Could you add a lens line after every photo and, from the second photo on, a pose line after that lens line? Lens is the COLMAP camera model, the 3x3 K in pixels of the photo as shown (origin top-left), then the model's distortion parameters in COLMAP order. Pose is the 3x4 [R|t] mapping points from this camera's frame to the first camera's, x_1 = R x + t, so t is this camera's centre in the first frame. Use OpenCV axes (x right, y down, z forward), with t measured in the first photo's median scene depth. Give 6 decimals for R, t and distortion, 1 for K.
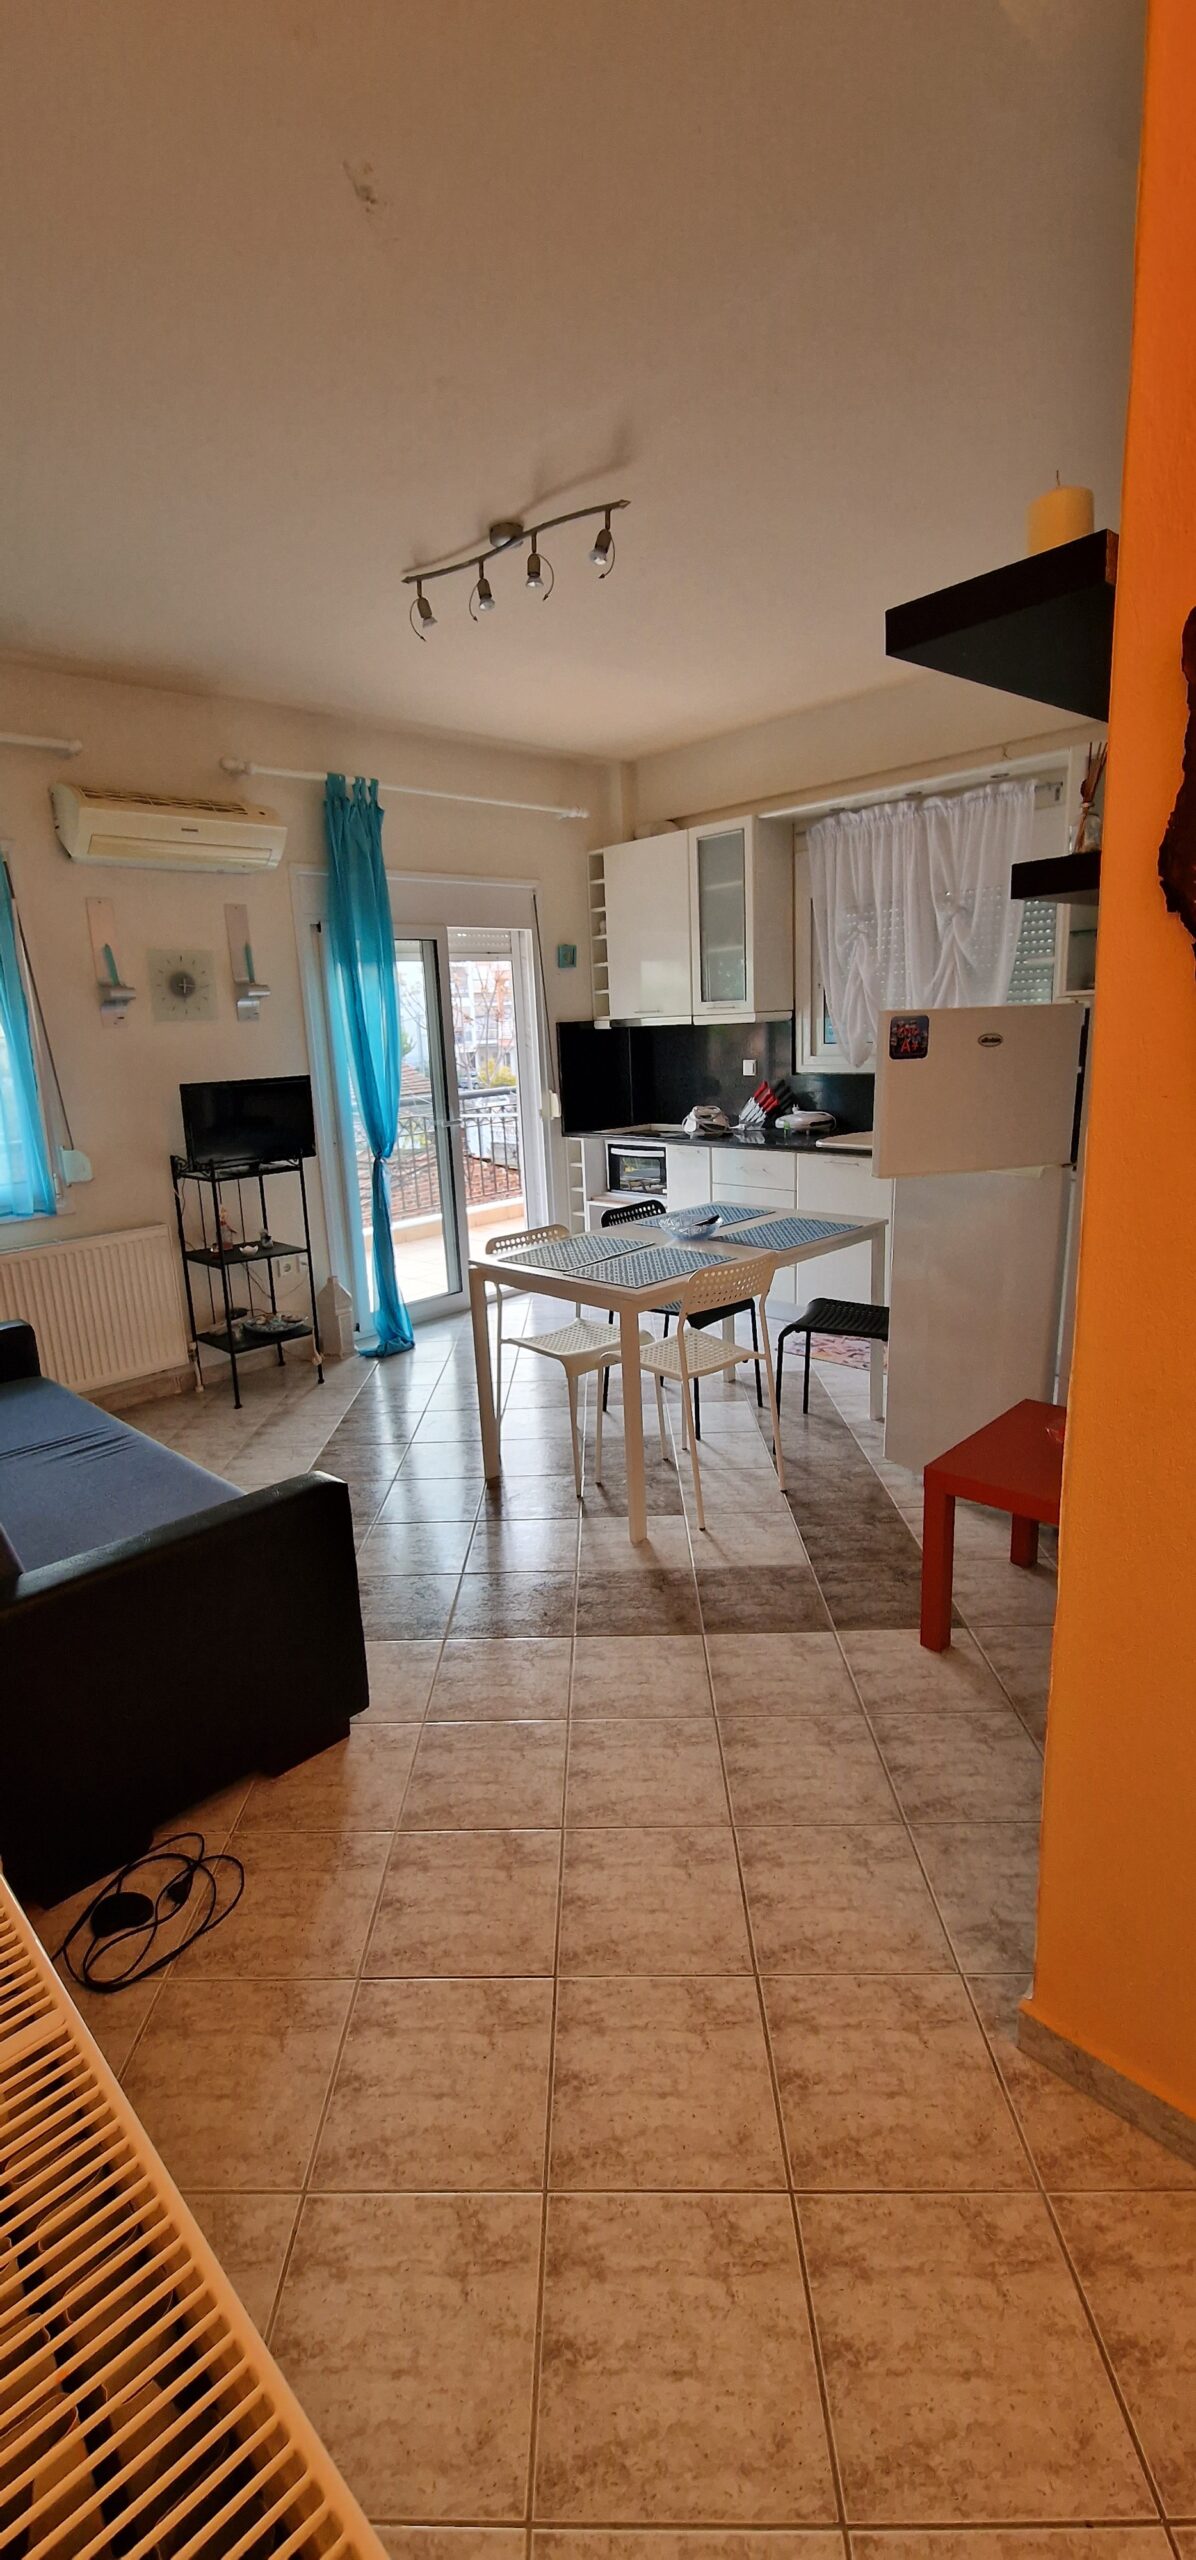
lens RADIAL K [[1054.0, 0, 569.1], [0, 1054.0, 1284.9], [0, 0, 1]] dist [0.001319, -0.000077]
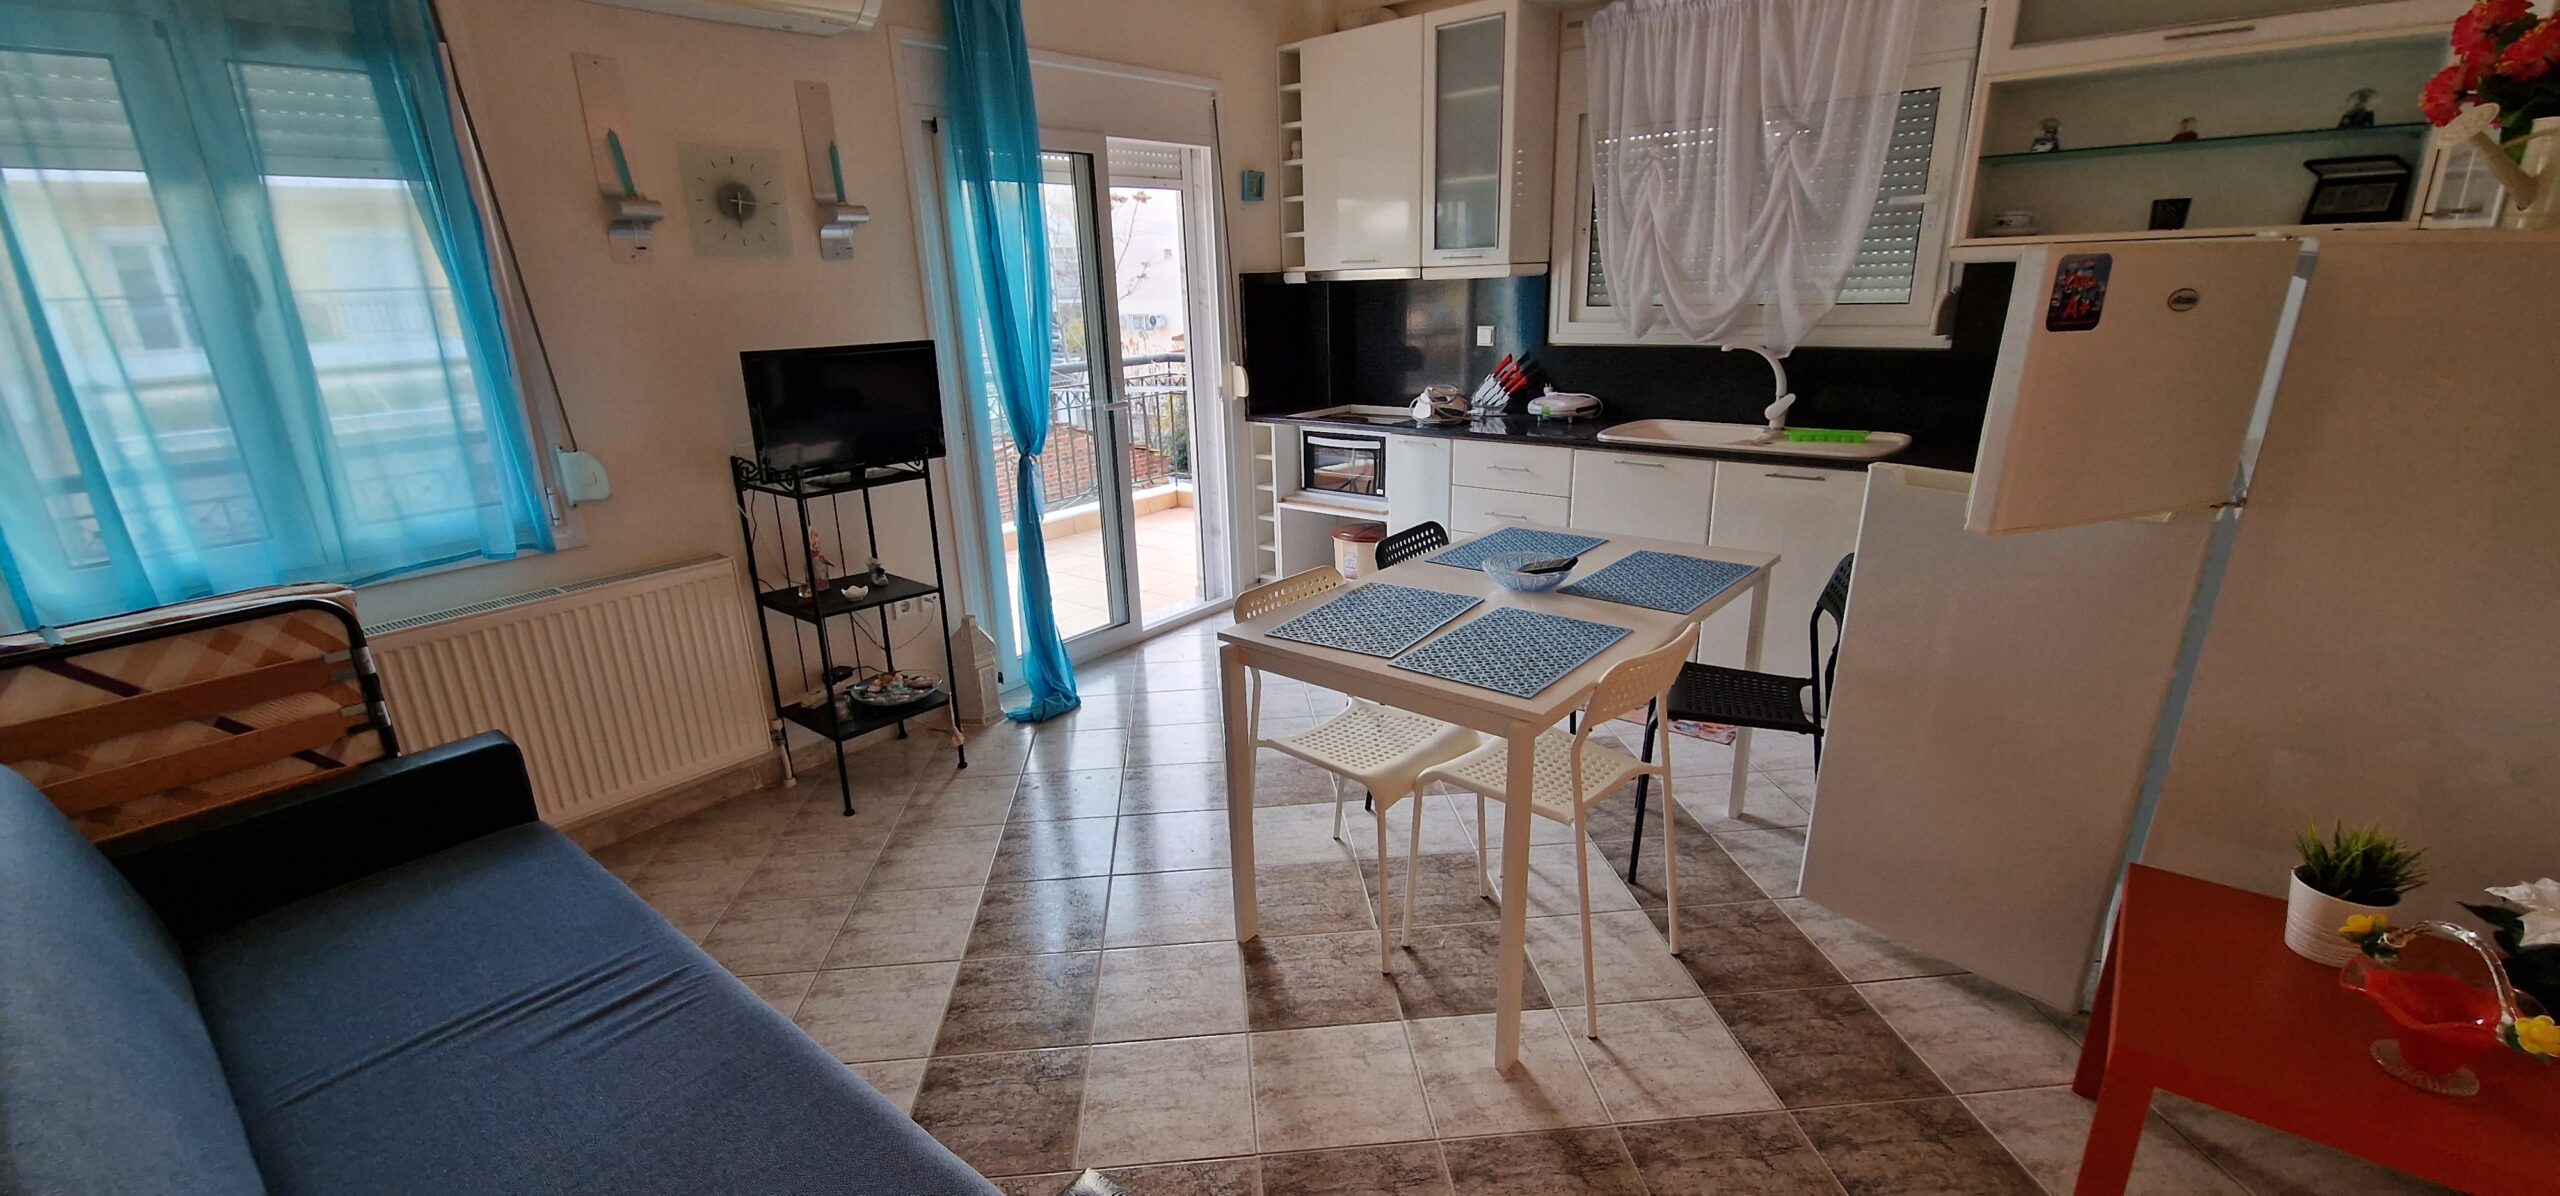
lens RADIAL K [[1054.0, 0, 1276.0], [0, 1054.0, 640.9], [0, 0, 1]] dist [0.001319, -0.000077]
pose [[0.993541, -0.019147, 0.111851, -0.093529], [0.009842, 0.996488, 0.083158, -0.050989], [-0.113050, -0.081520, 0.990239, 0.241967]]
